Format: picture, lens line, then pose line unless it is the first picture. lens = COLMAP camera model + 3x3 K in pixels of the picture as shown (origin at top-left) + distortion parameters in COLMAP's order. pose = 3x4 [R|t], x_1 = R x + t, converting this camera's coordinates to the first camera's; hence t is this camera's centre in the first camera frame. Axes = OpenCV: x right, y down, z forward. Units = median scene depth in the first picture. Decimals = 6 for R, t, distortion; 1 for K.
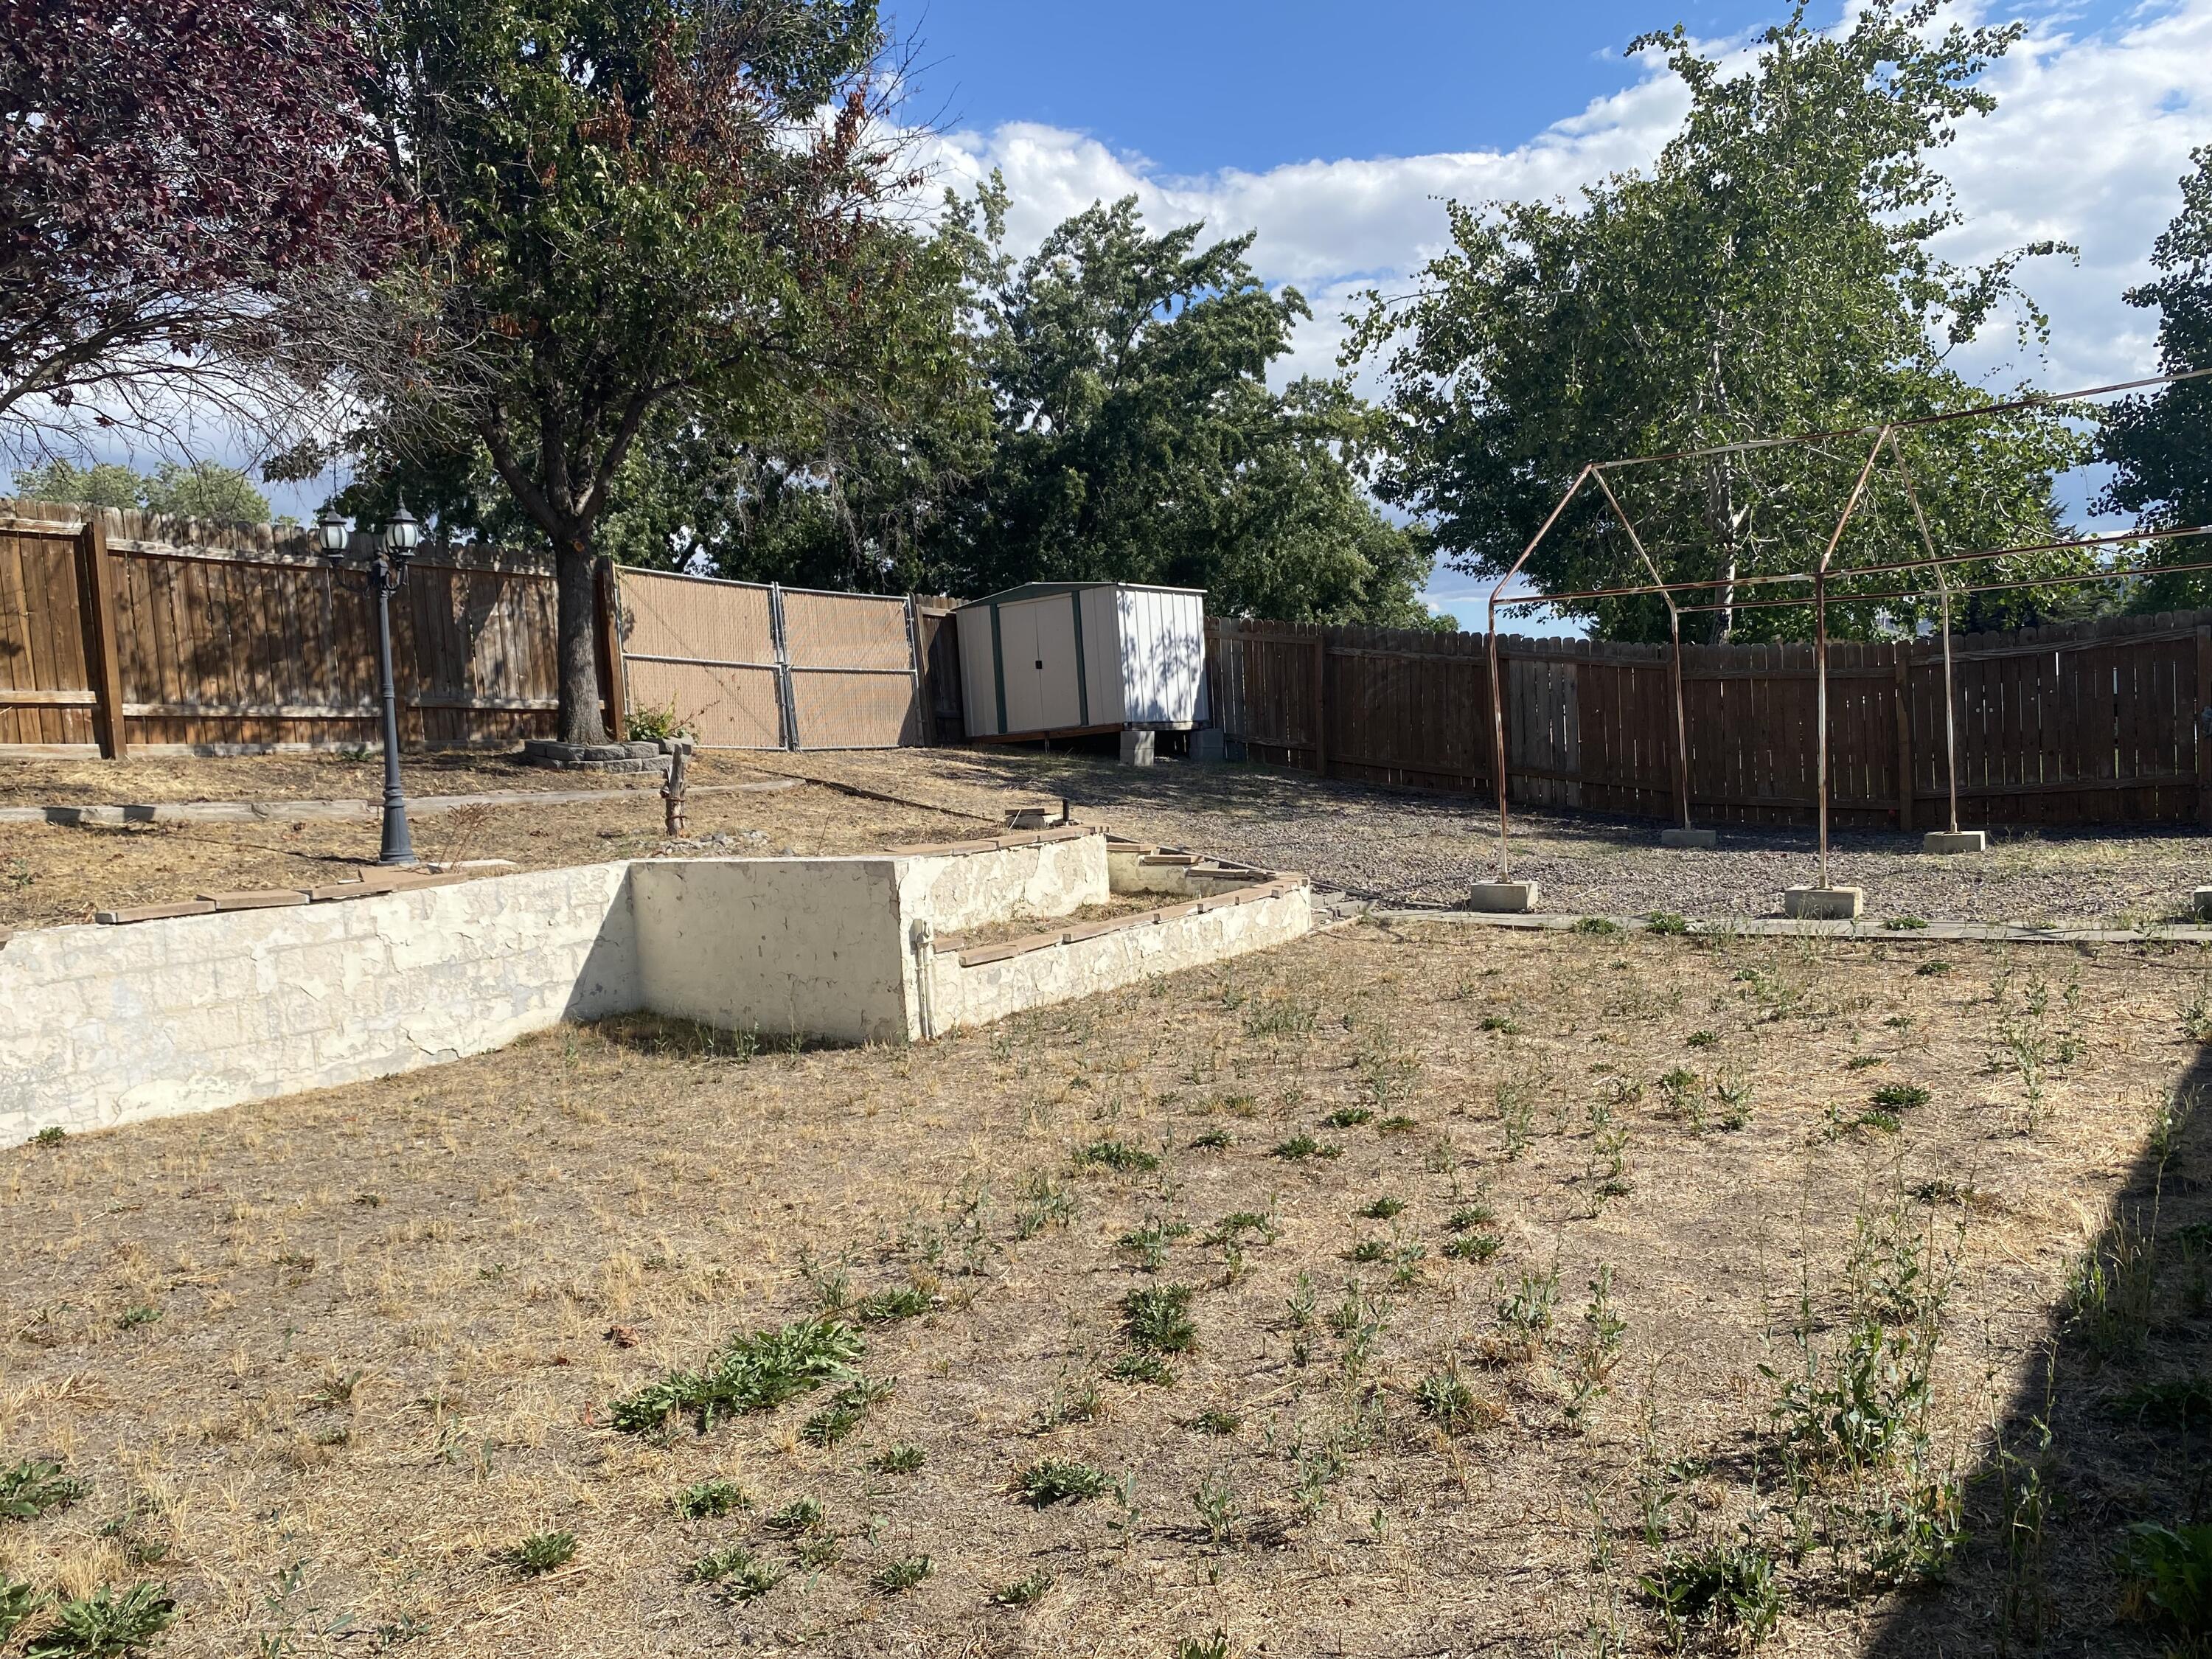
lens RADIAL K [[1675.9, 0, 1111.0], [0, 1675.9, 831.8], [0, 0, 1]] dist [0.043130, -0.035257]
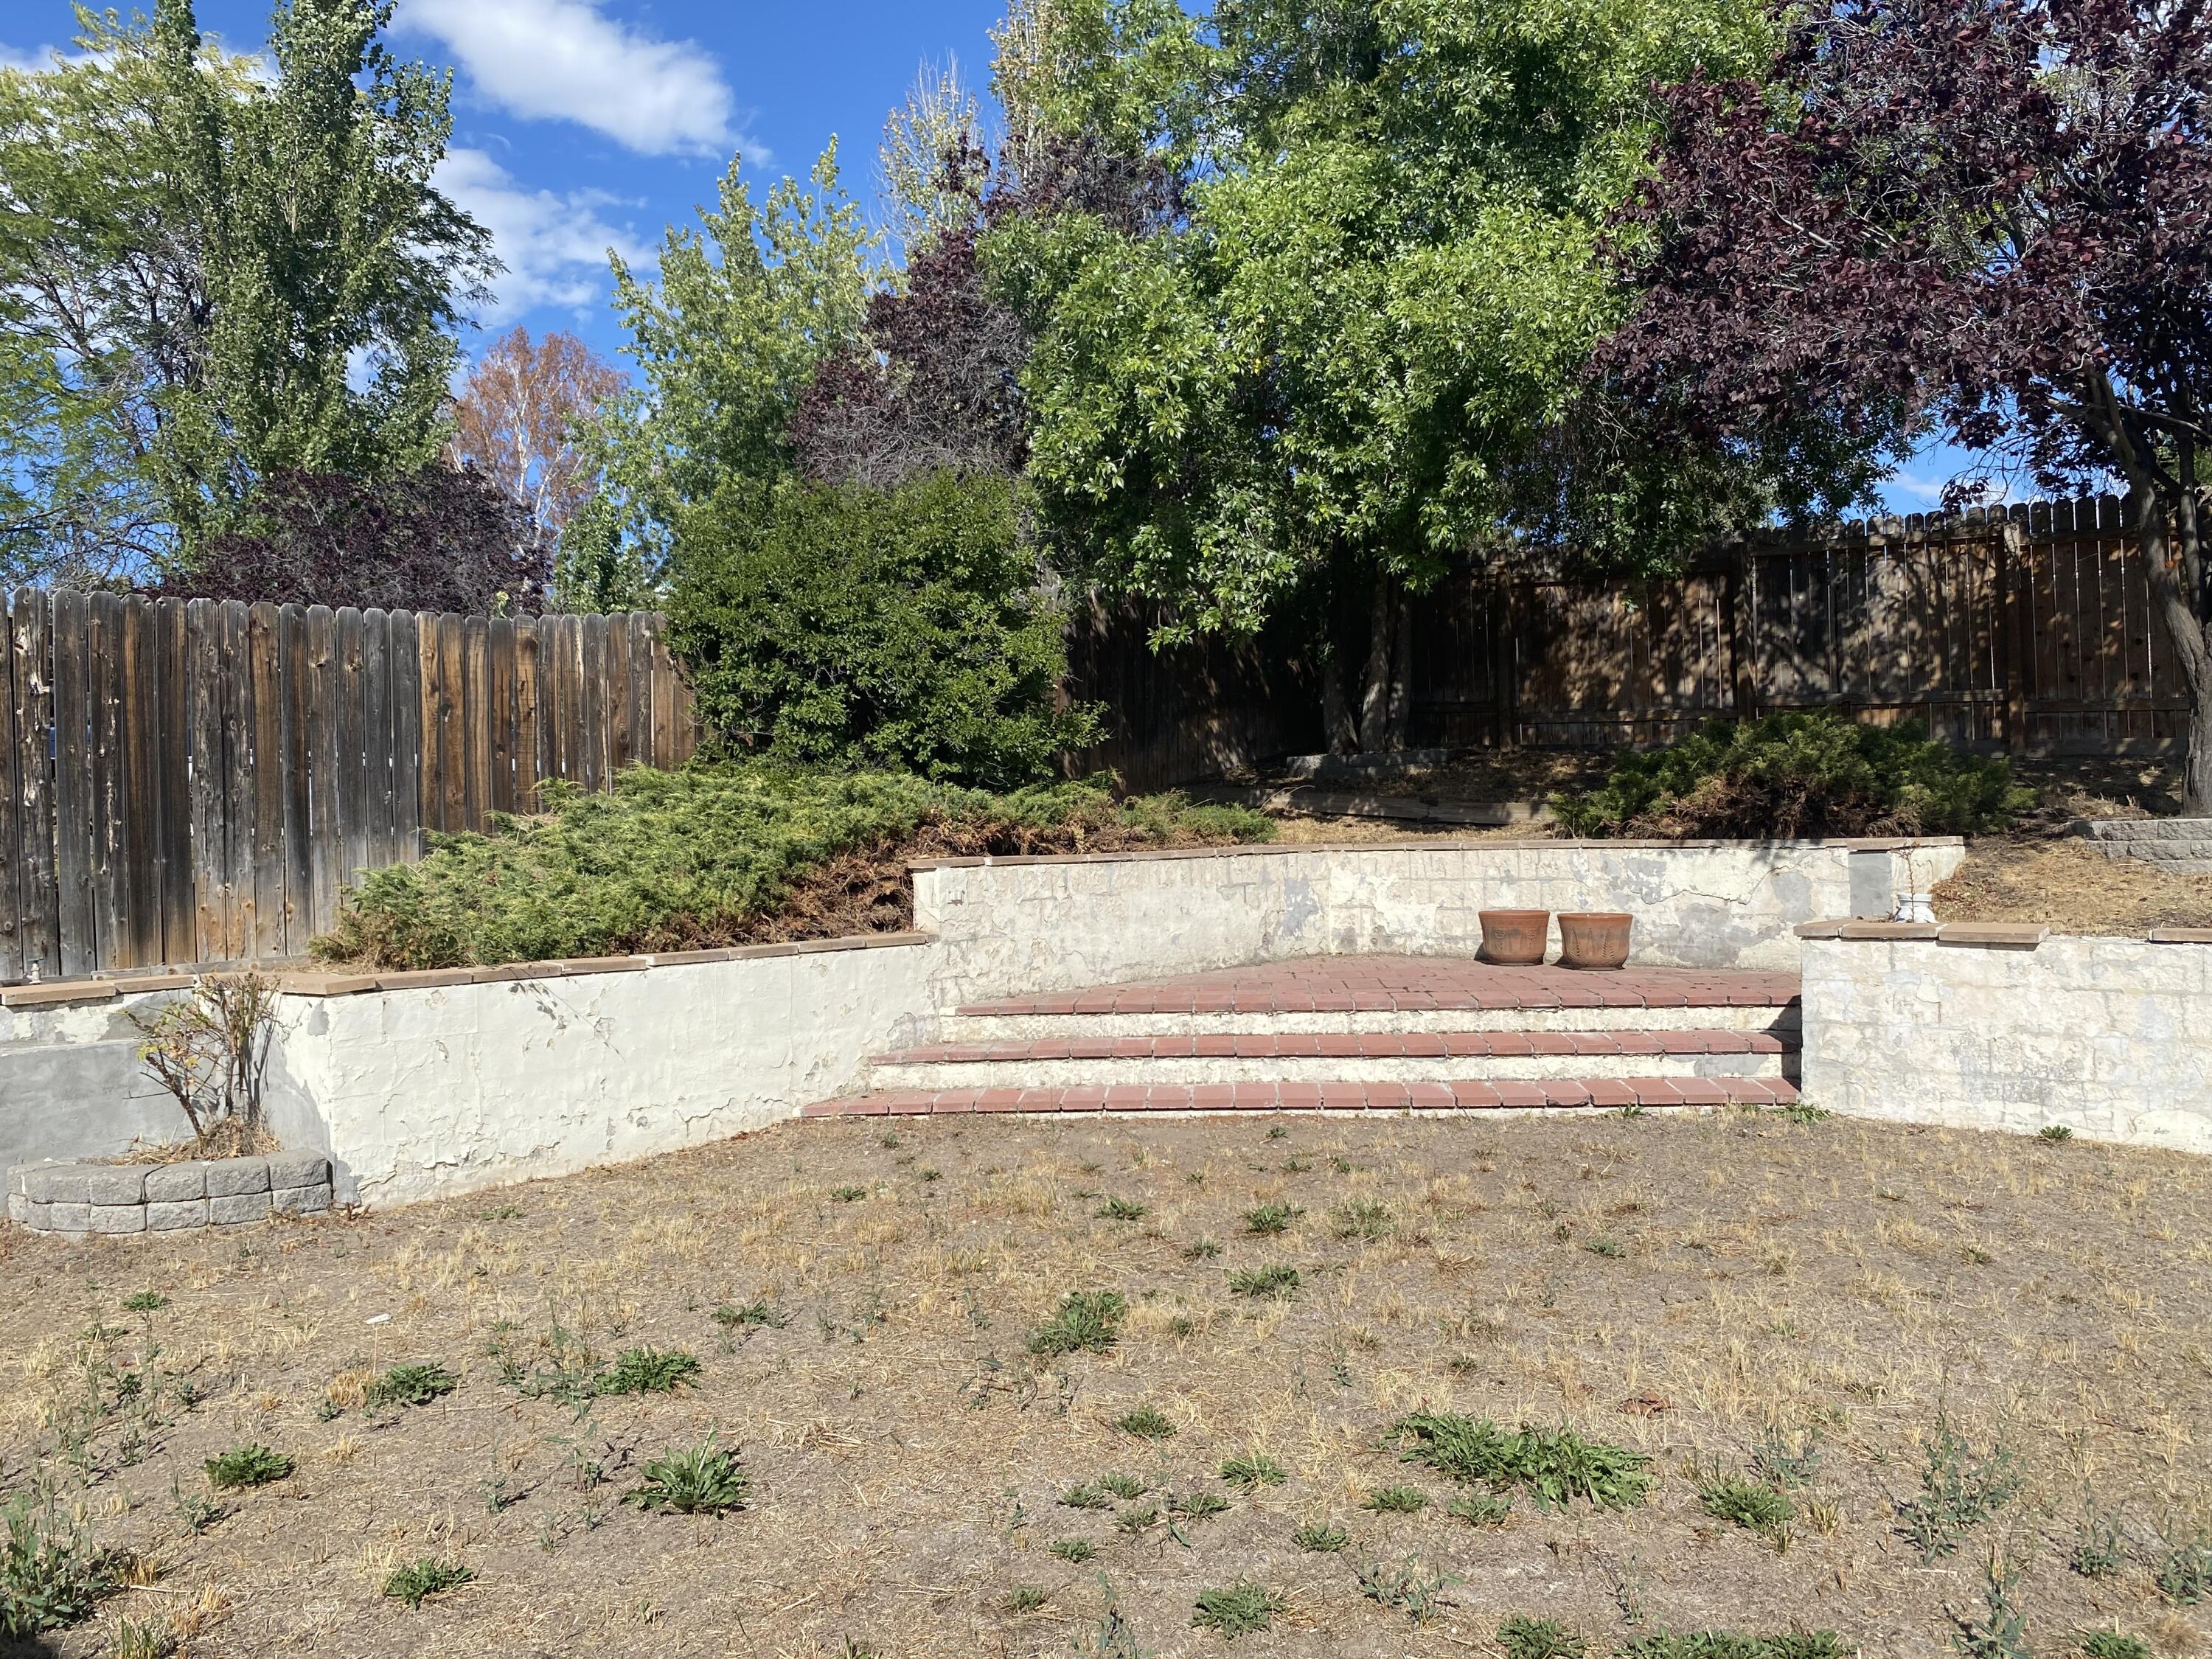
lens RADIAL K [[1675.9, 0, 1110.7], [0, 1675.9, 831.5], [0, 0, 1]] dist [0.043130, -0.035257]
pose [[-0.017513, 0.063717, -0.997814, 0.415059], [-0.037716, 0.997215, 0.064340, -0.051909], [0.999135, 0.038760, -0.015061, 0.427123]]
